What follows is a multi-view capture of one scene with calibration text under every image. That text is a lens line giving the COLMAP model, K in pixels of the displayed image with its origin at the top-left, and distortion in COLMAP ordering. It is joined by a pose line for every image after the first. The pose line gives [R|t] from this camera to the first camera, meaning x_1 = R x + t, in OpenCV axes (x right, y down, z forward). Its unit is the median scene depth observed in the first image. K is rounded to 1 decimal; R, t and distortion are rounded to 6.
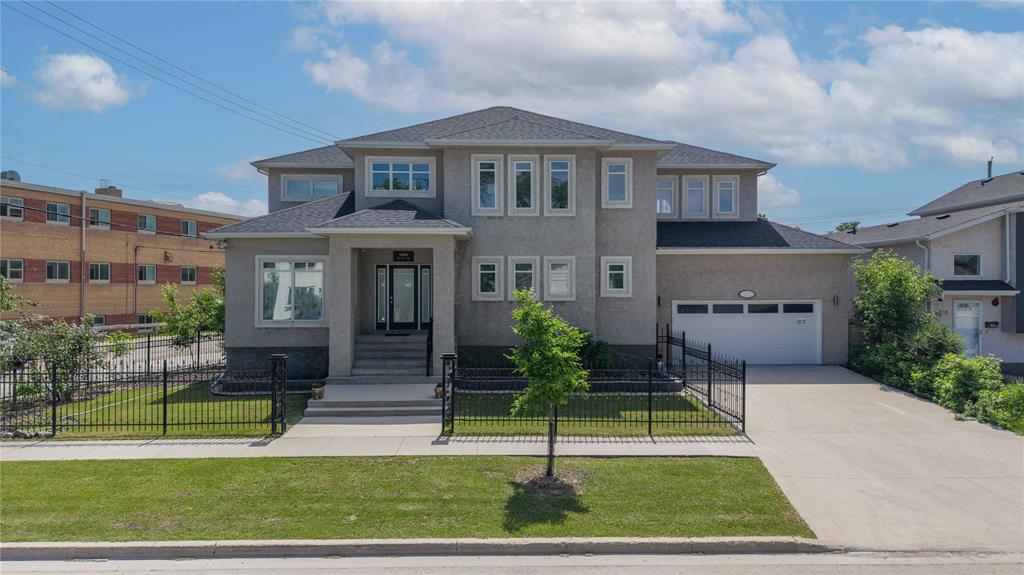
lens RADIAL K [[684.5, 0, 512.0], [0, 684.5, 287.5], [0, 0, 1]] dist [0.033939, 0.000366]
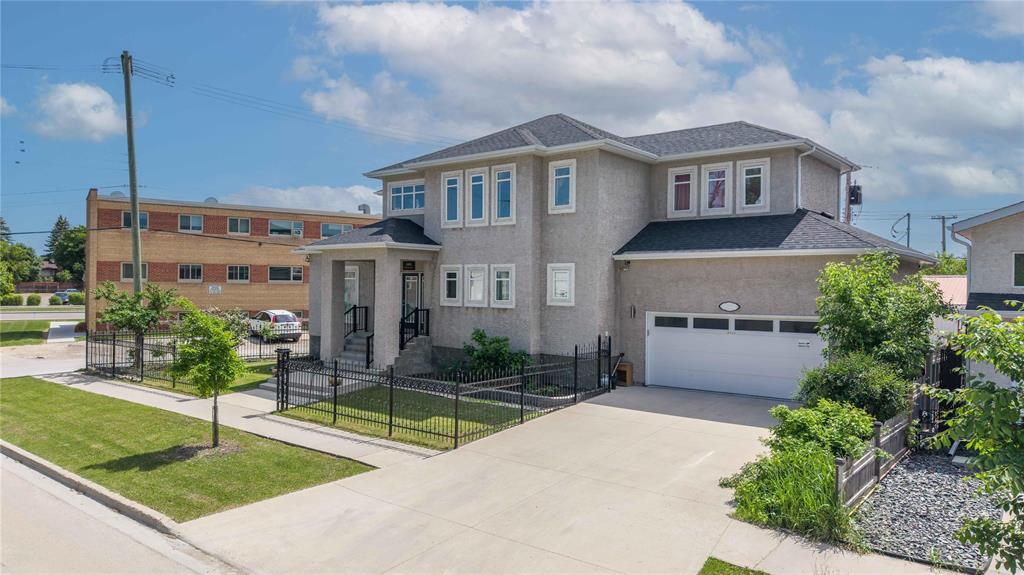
lens RADIAL K [[686.9, 0, 512.0], [0, 686.9, 287.5], [0, 0, 1]] dist [0.008651, 0.001635]
pose [[0.758647, 0.010436, -0.651419, 0.743798], [-0.008835, 0.999945, 0.005730, -0.016992], [0.651442, 0.001408, 0.758697, 0.232676]]
